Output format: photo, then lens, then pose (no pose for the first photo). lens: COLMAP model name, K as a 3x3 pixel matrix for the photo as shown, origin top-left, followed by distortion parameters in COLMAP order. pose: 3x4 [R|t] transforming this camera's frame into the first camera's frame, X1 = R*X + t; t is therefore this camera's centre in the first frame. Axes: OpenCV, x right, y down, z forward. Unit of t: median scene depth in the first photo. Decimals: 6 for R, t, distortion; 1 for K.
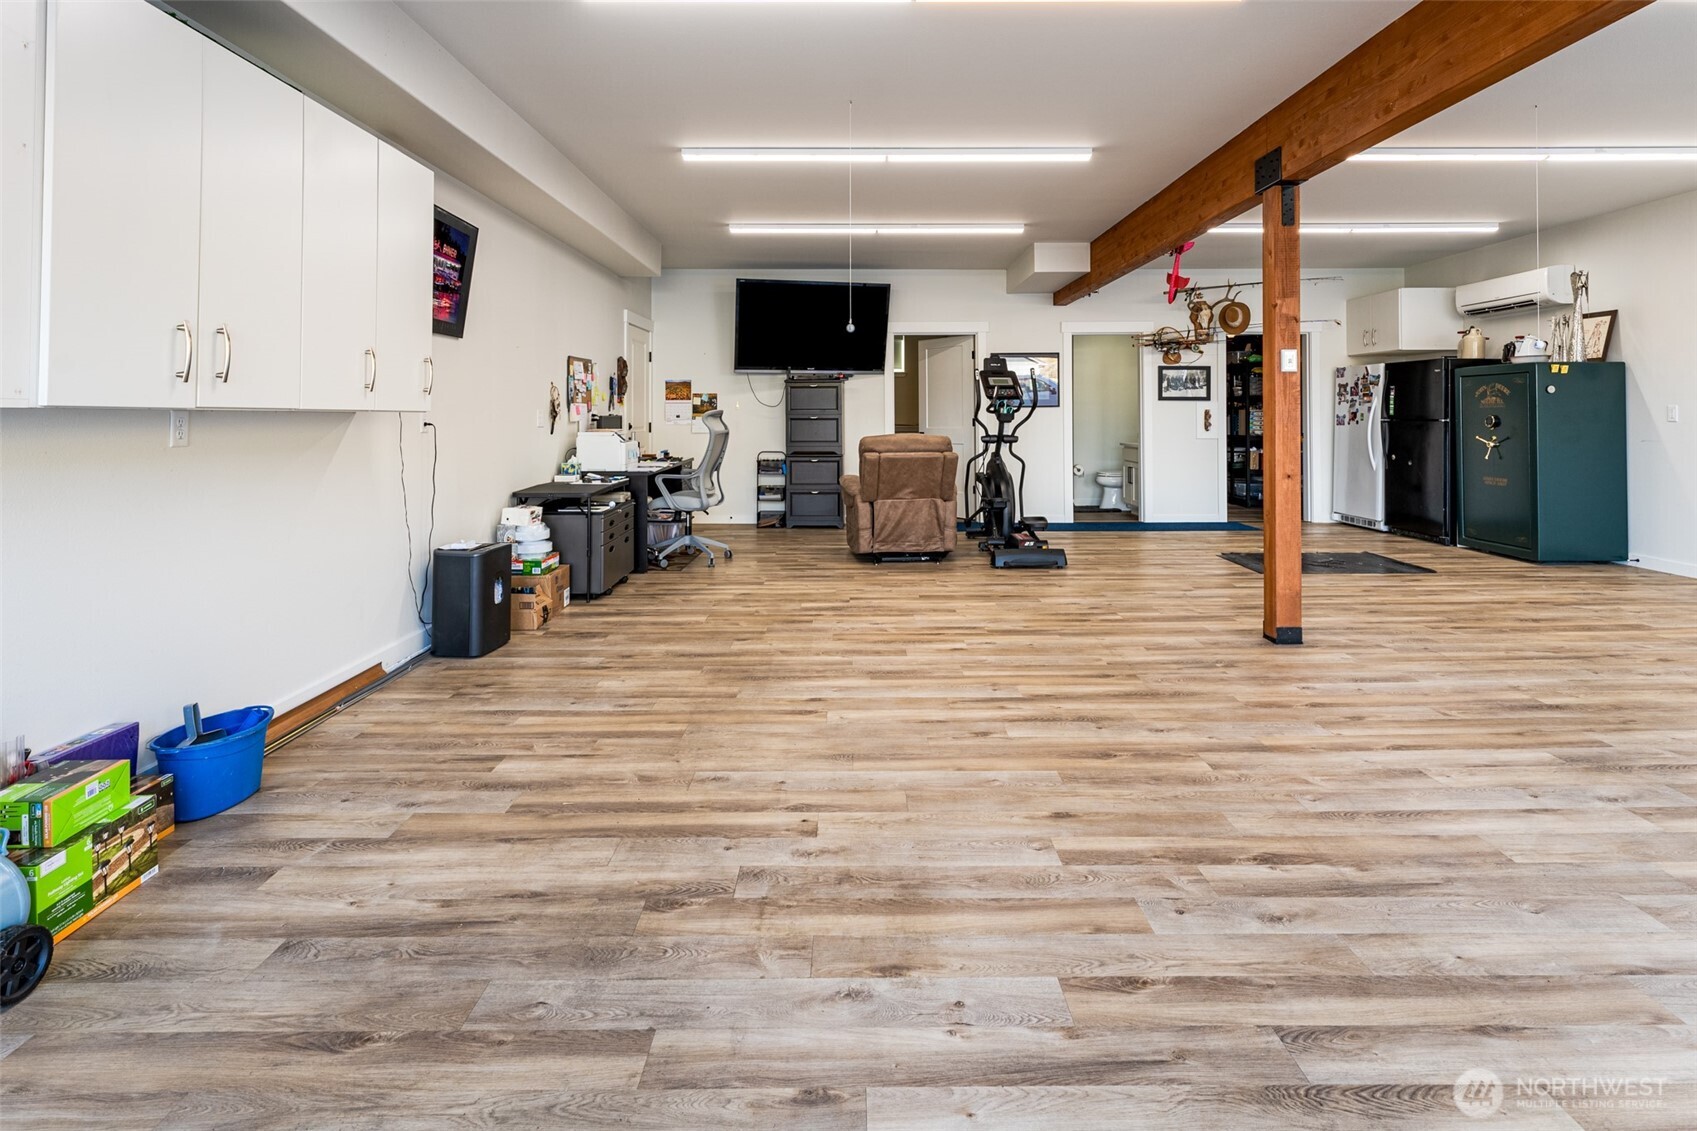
lens RADIAL K [[679.6, 0, 848.5], [0, 679.6, 565.5], [0, 0, 1]] dist [-0.001855, -0.000178]
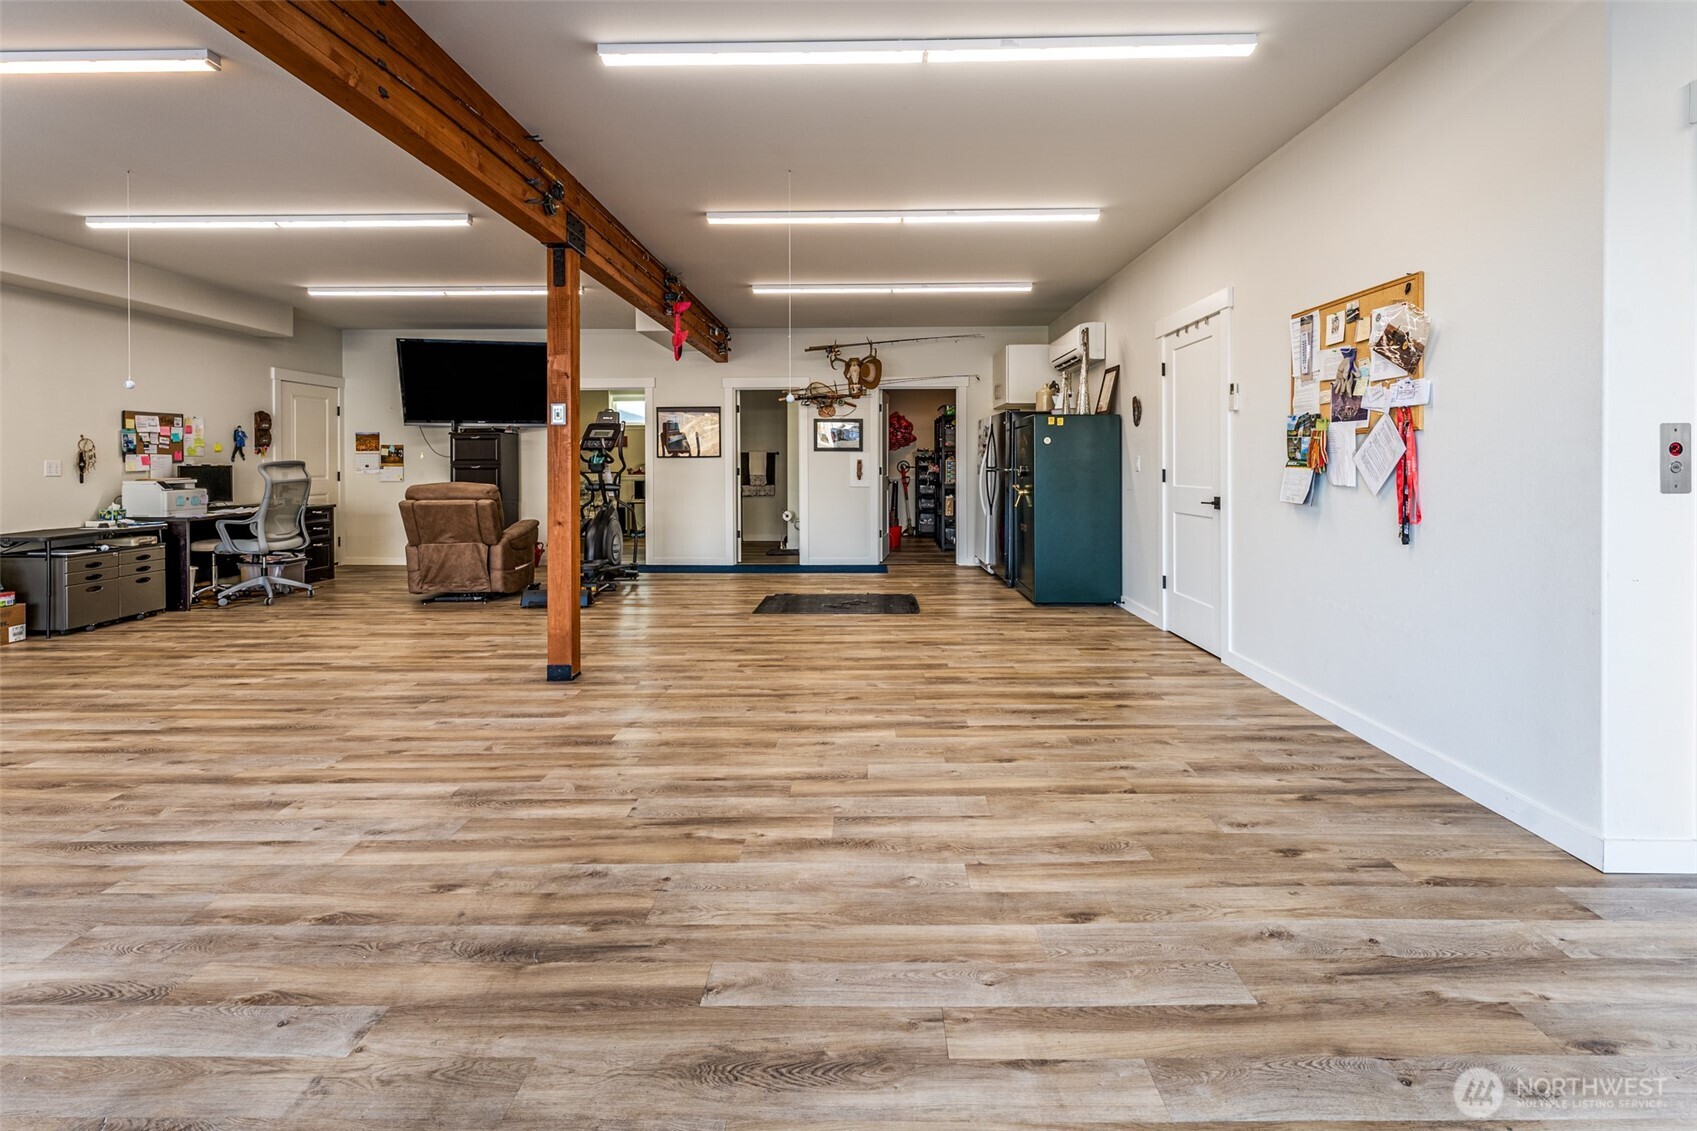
lens RADIAL K [[613.3, 0, 849.0], [0, 613.3, 622.2], [0, 0, 1]] dist [0.000659, 0.000216]
pose [[0.999784, 0.005034, -0.020148, 0.564972], [-0.004267, 0.999270, 0.037963, -0.008368], [0.020324, -0.037868, 0.999076, 0.015774]]
